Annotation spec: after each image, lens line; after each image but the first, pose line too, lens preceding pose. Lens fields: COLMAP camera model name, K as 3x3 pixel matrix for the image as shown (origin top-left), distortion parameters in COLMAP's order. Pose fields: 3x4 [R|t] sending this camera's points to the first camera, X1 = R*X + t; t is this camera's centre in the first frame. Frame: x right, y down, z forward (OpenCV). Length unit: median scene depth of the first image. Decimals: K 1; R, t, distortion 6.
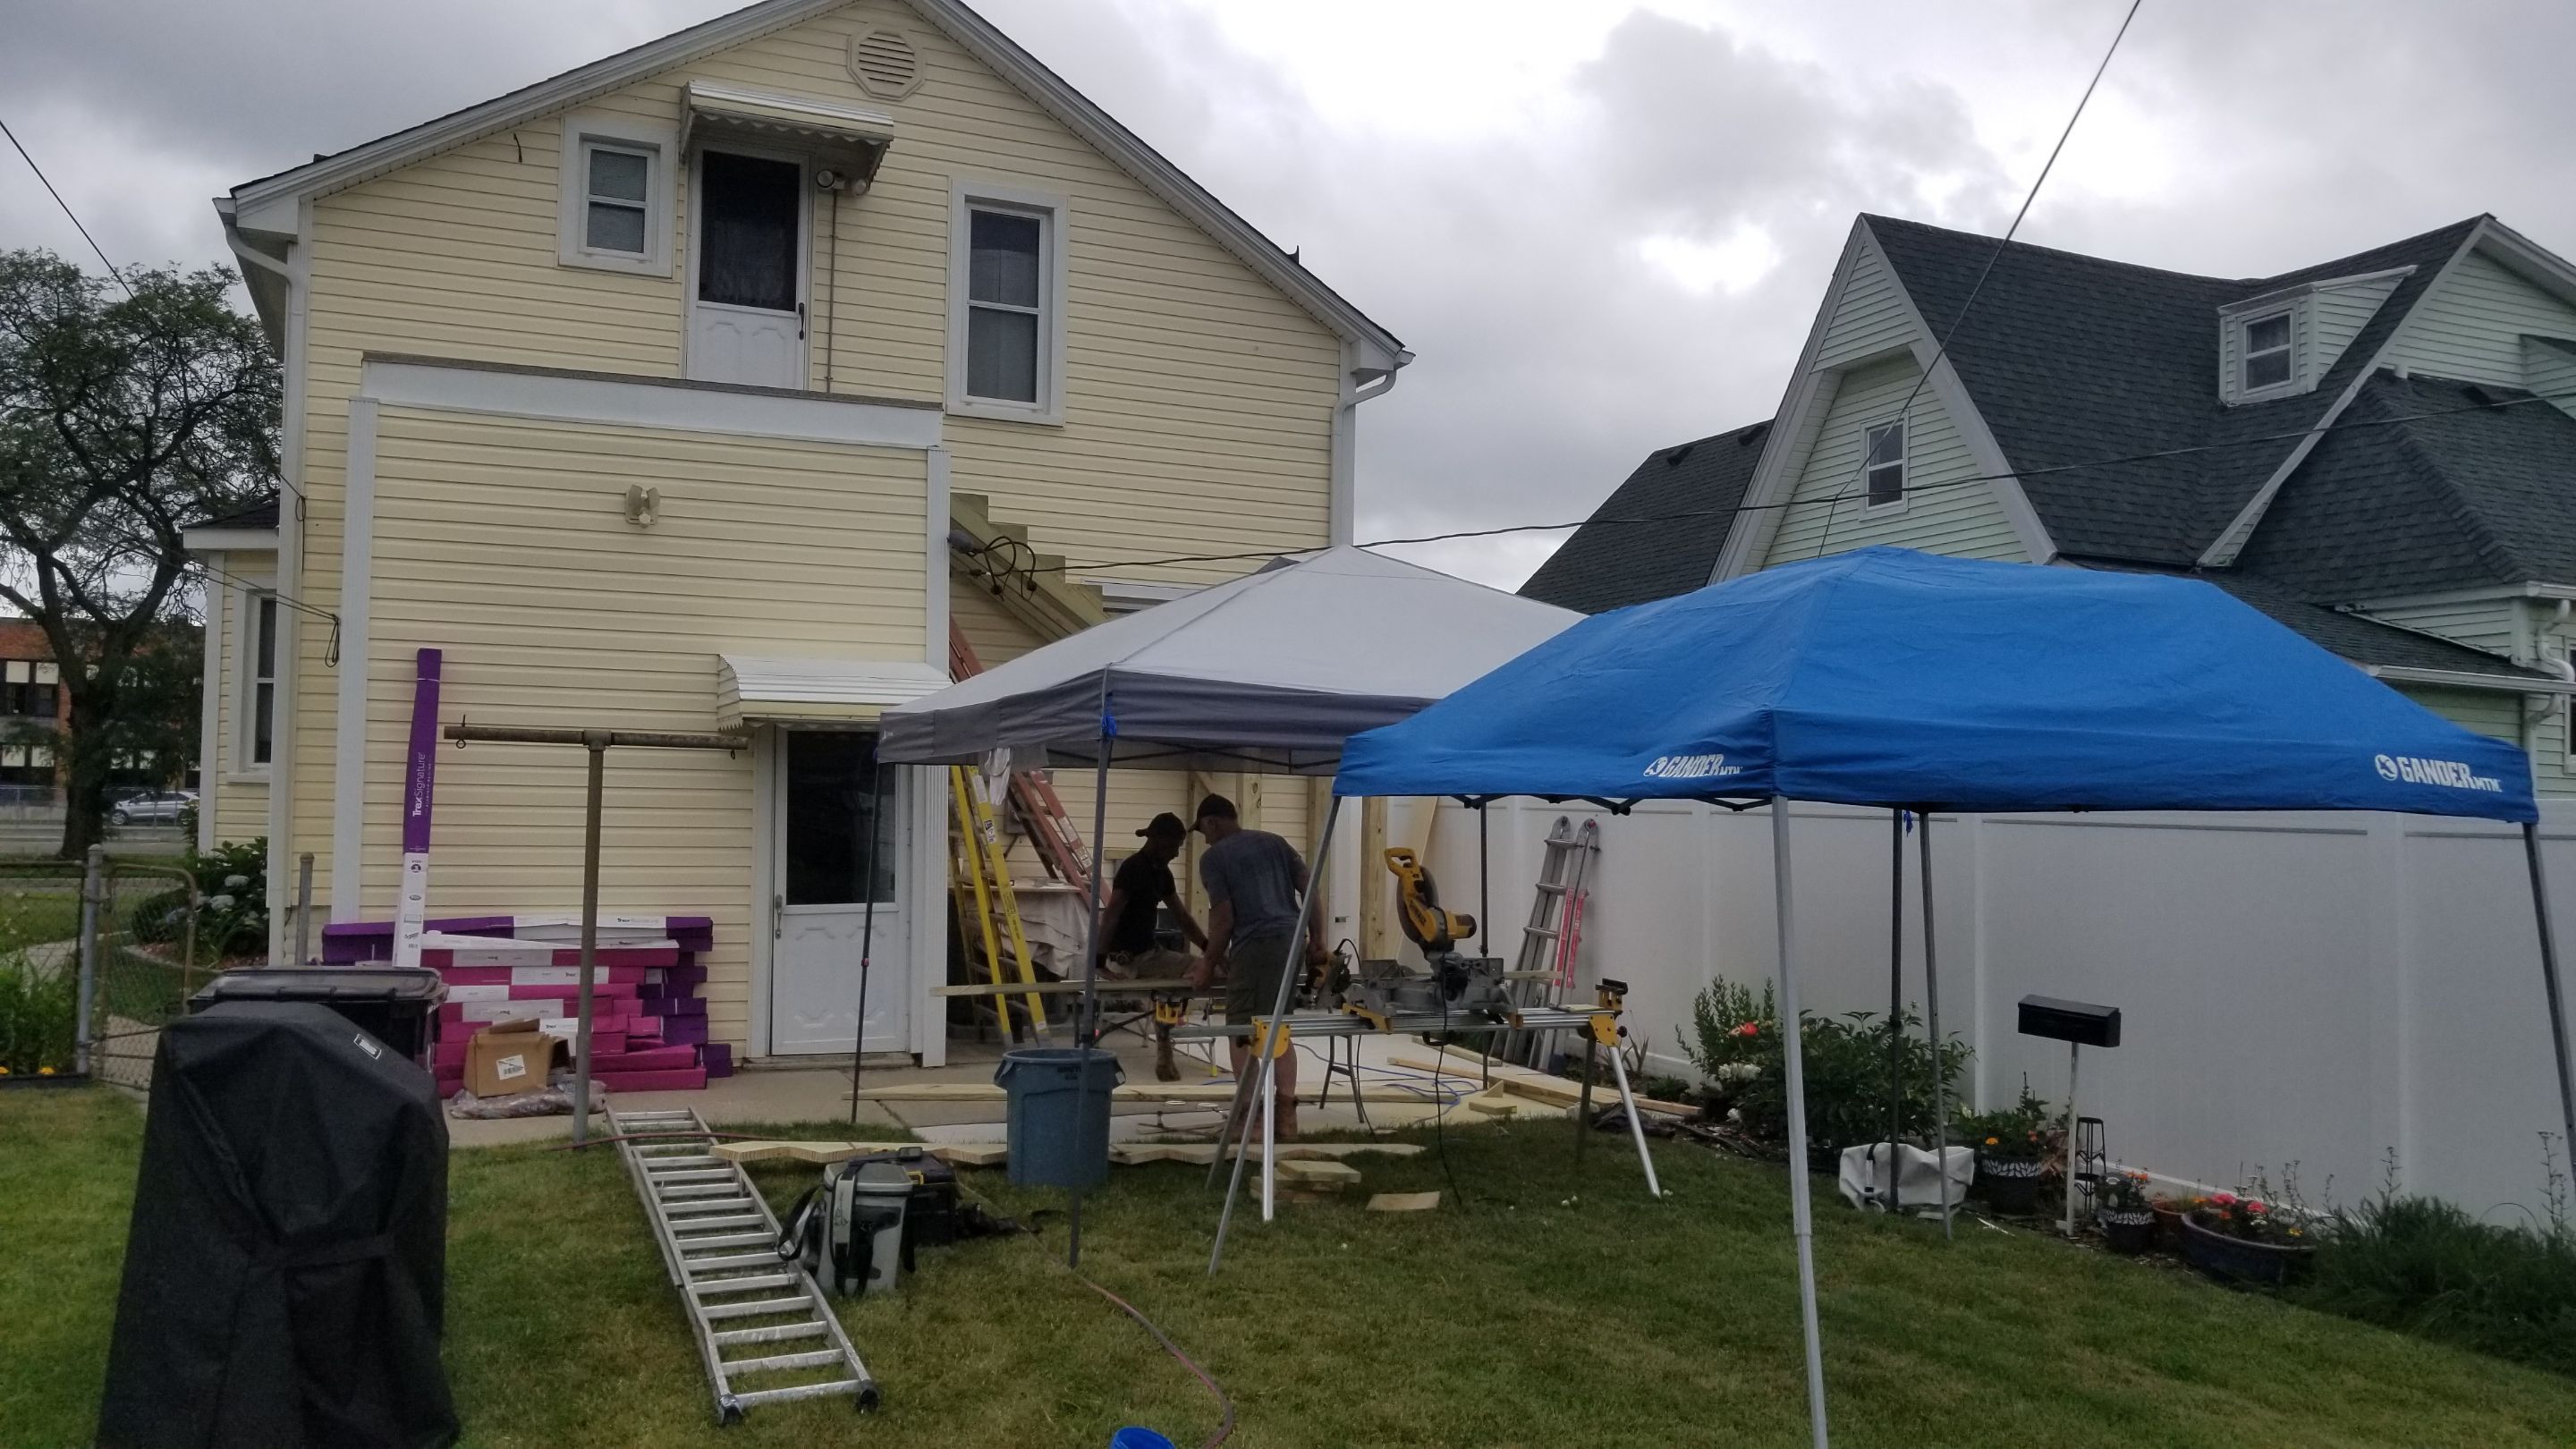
lens RADIAL K [[2009.6, 0, 1288.0], [0, 2009.6, 724.5], [0, 0, 1]] dist [0.095327, -0.164400]
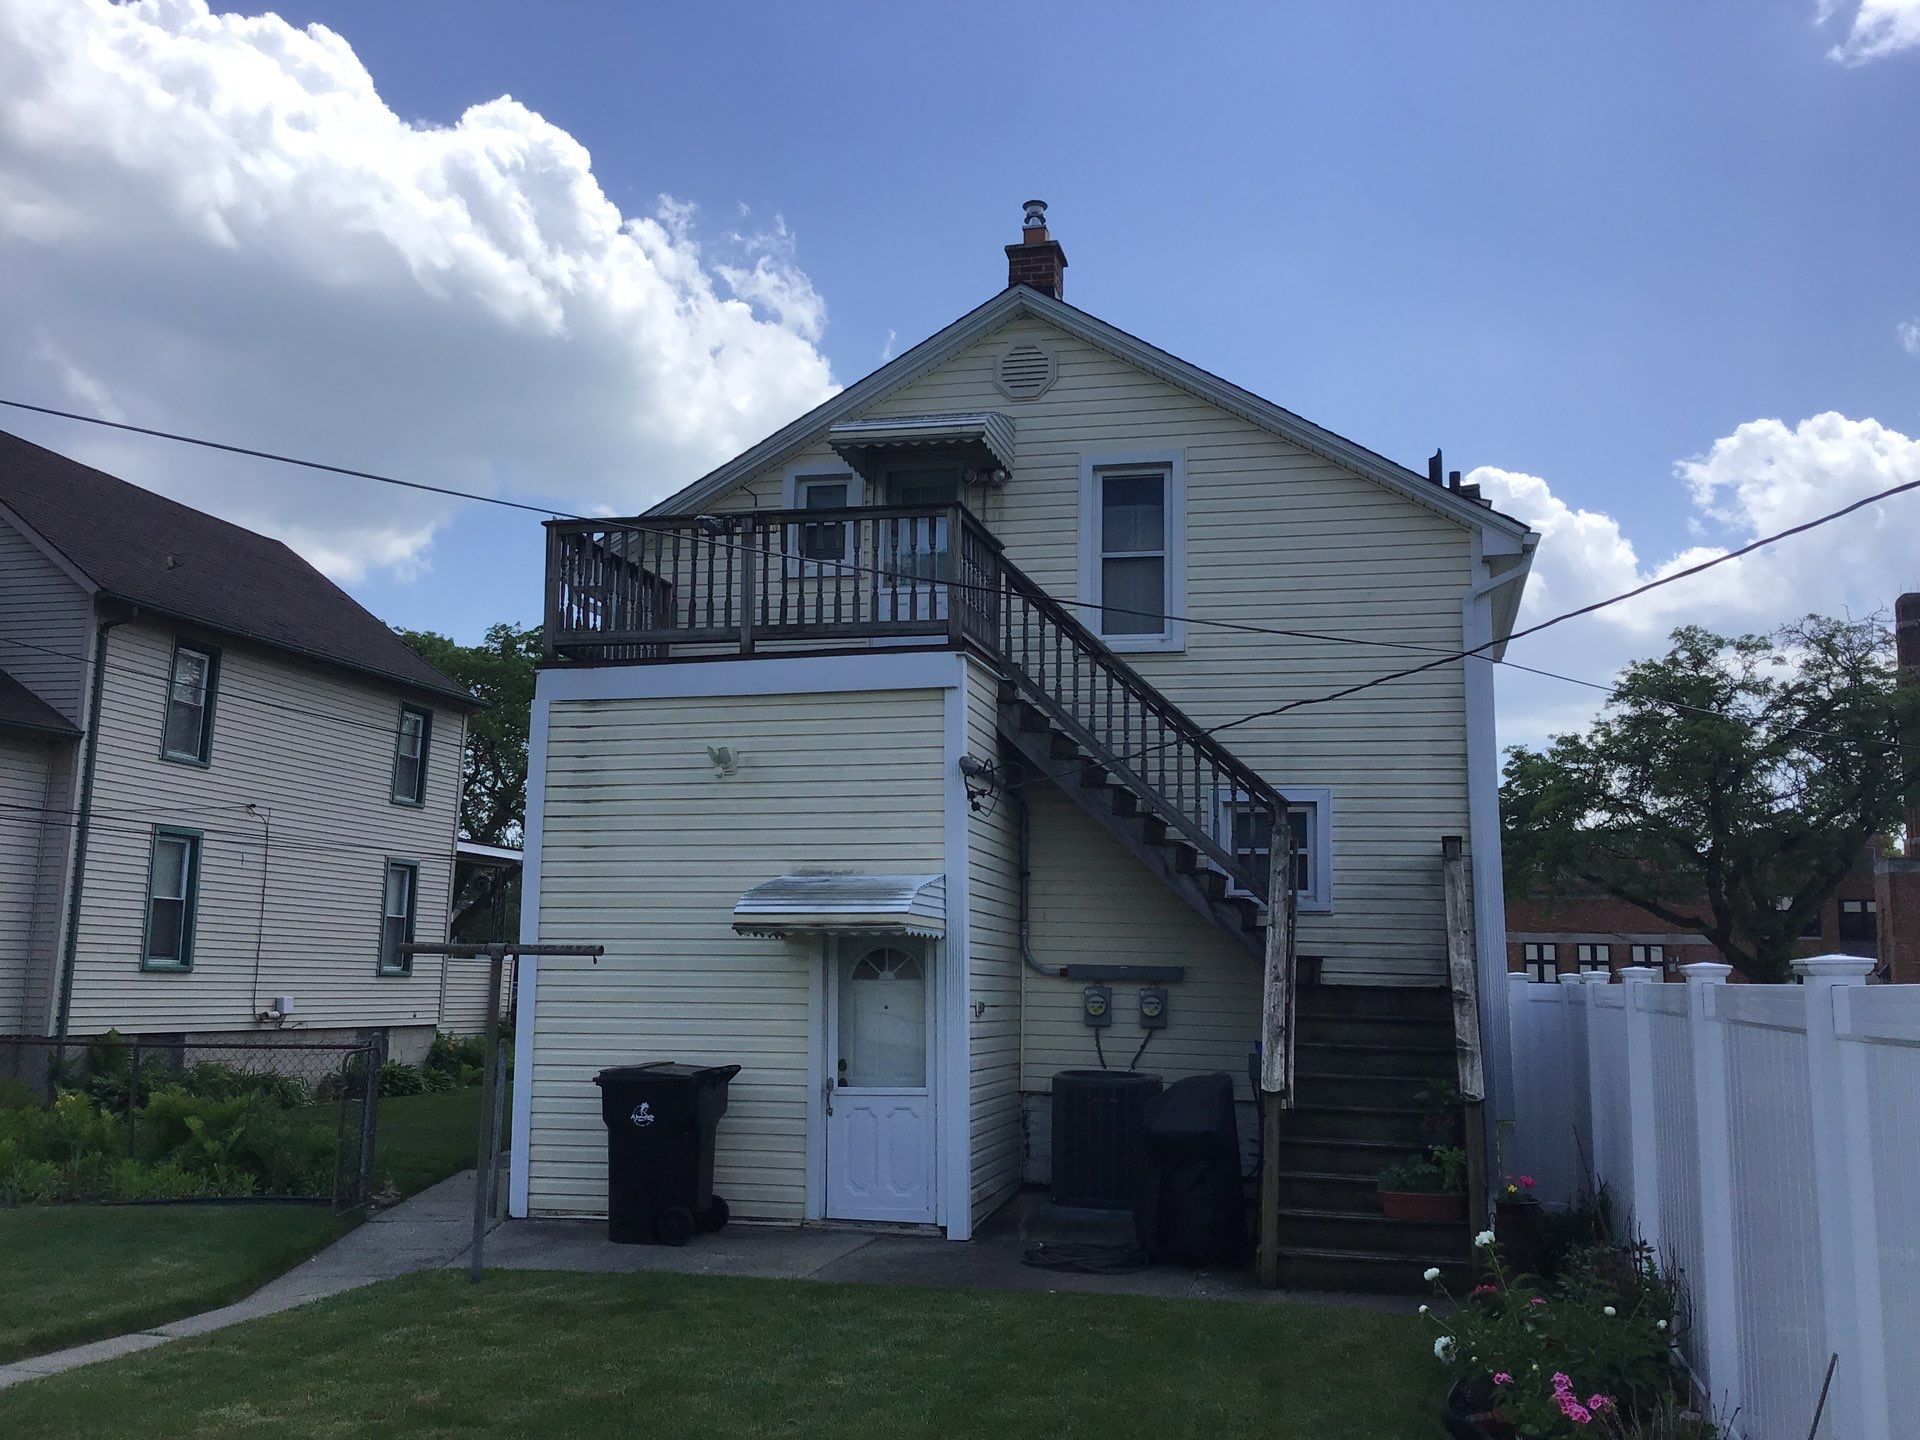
lens RADIAL K [[1745.5, 0, 959.7], [0, 1745.5, 718.1], [0, 0, 1]] dist [0.108775, -0.001162]
pose [[0.811766, -0.095308, -0.576154, 0.320540], [0.027585, 0.991749, -0.125191, 0.004657], [0.583331, 0.085732, 0.807697, 0.149987]]
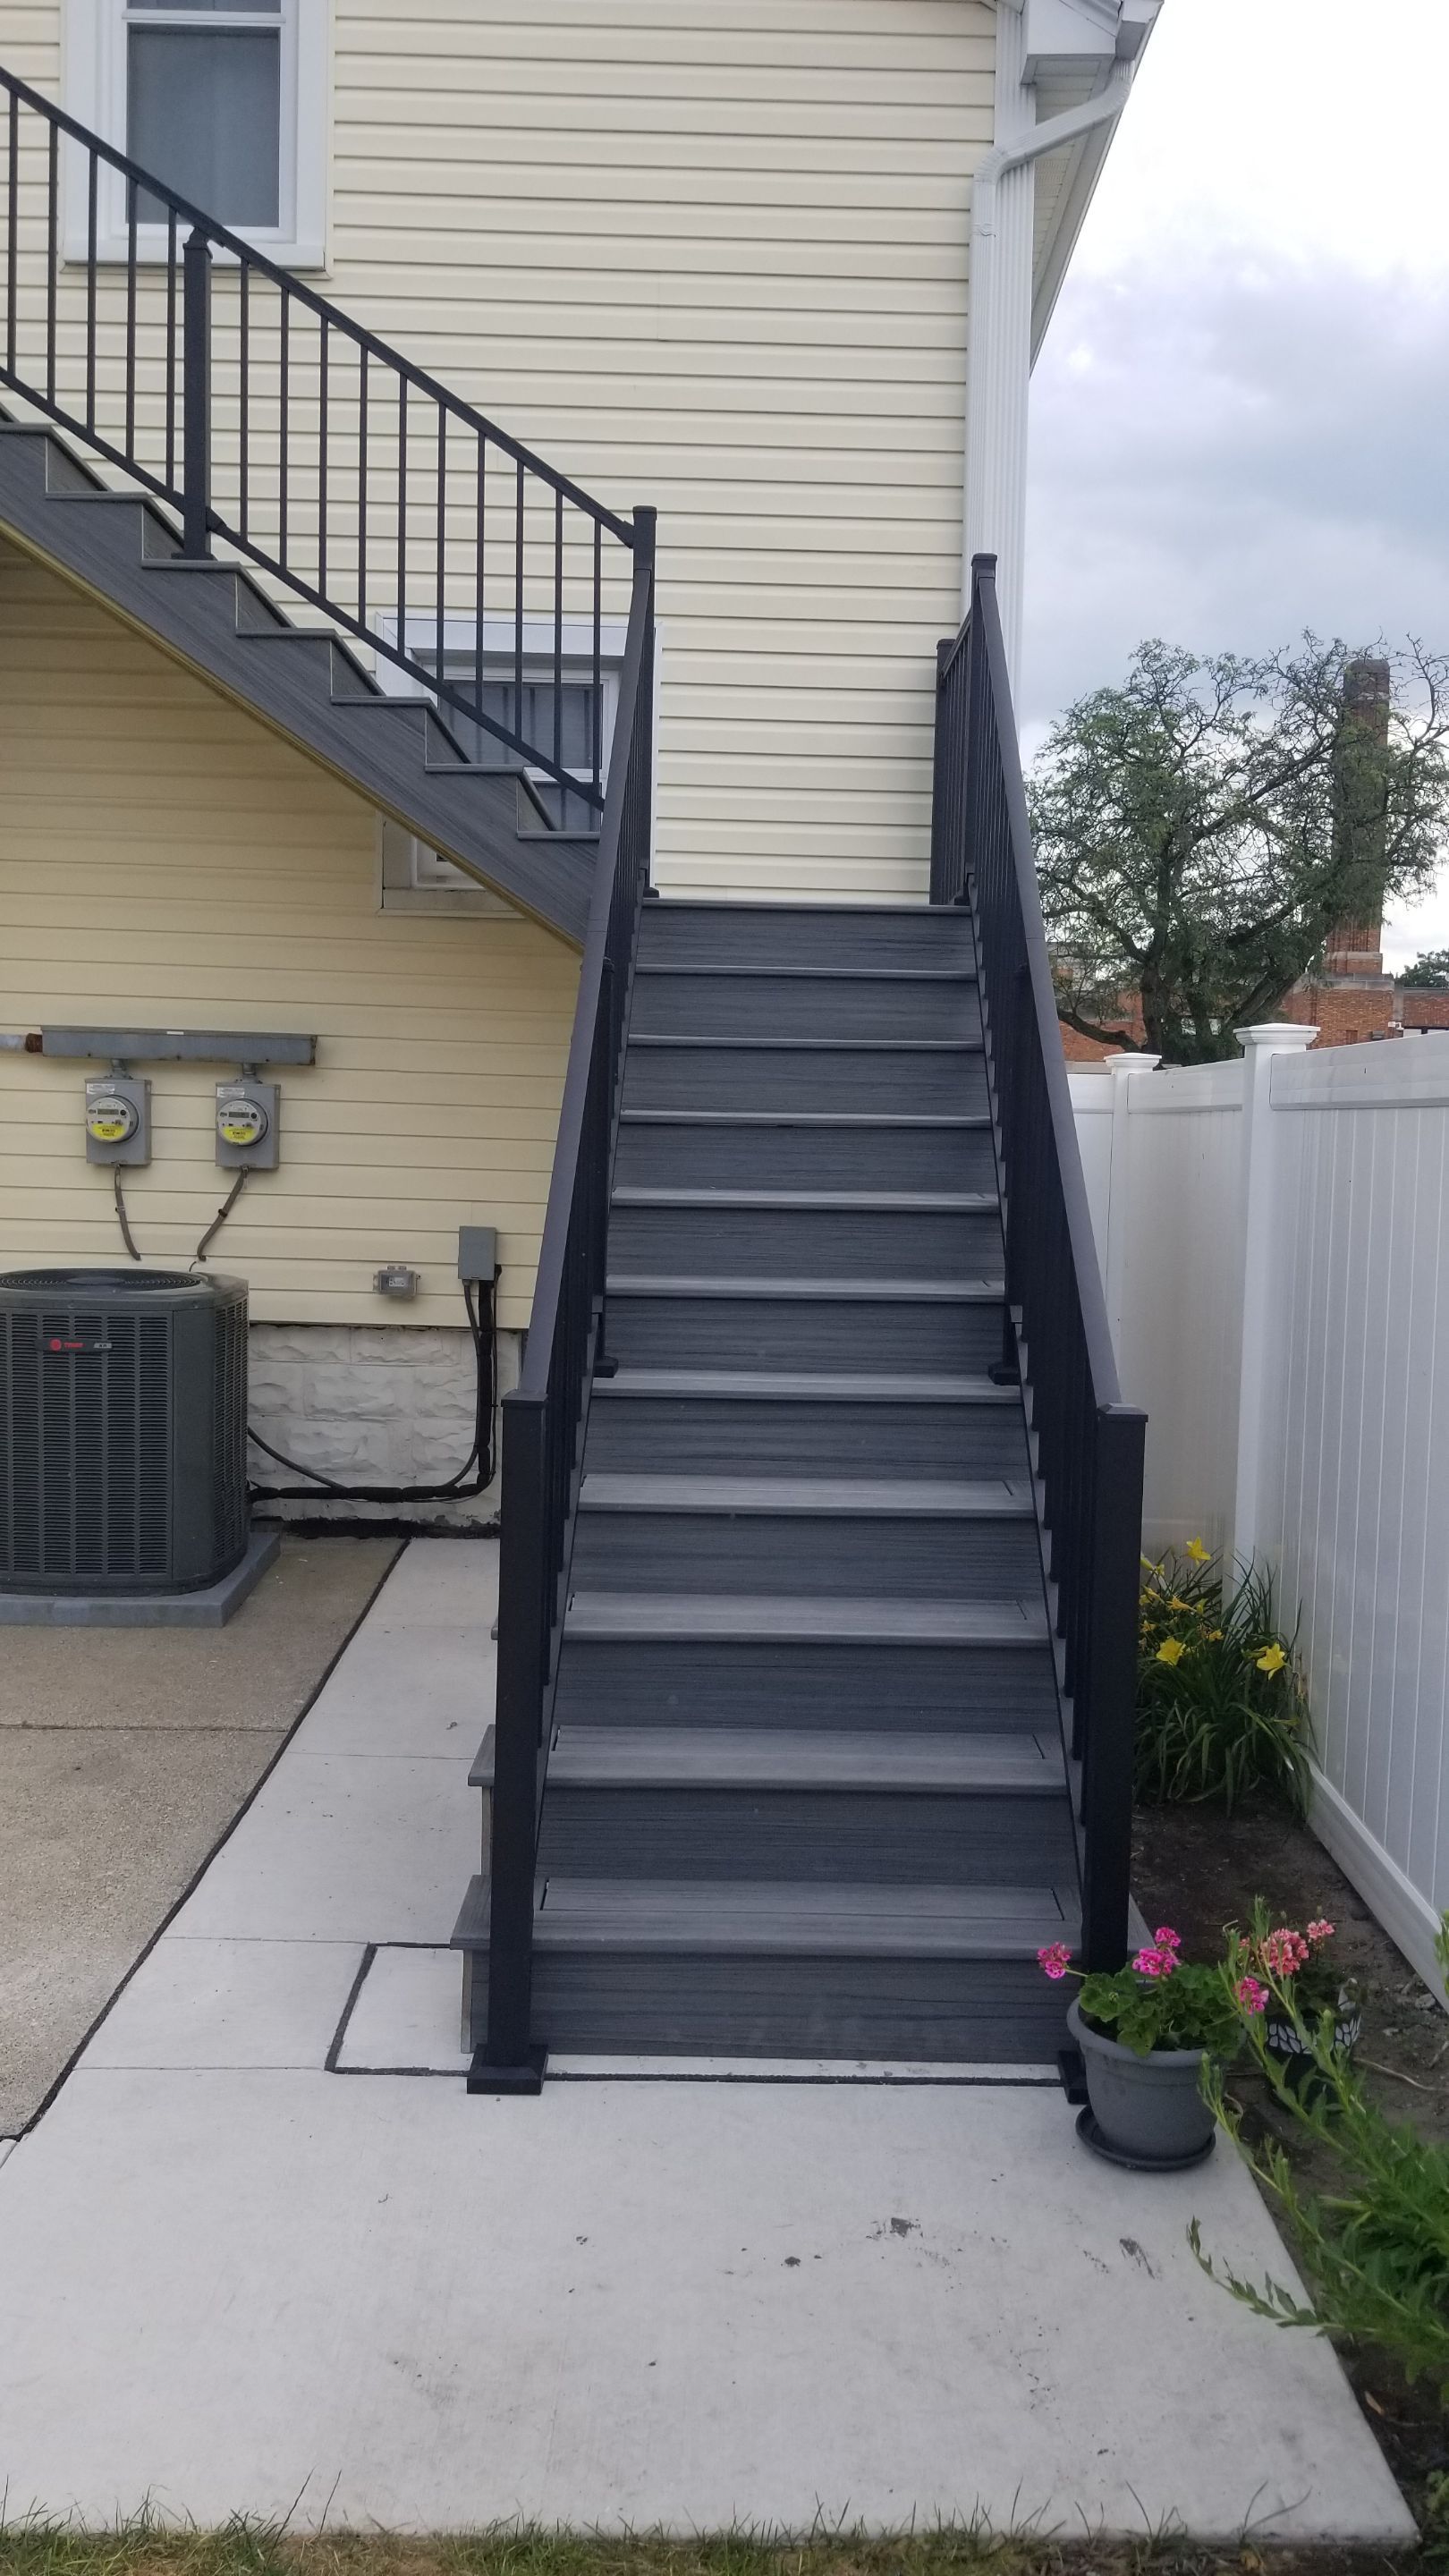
lens RADIAL K [[2014.8, 0, 724.5], [0, 2014.8, 1288.0], [0, 0, 1]] dist [0.100707, -0.165704]
pose [[0.920520, 0.031832, -0.389396, 0.151201], [0.013325, 0.993538, 0.112718, 0.027962], [0.390468, -0.108948, 0.914147, 0.558752]]
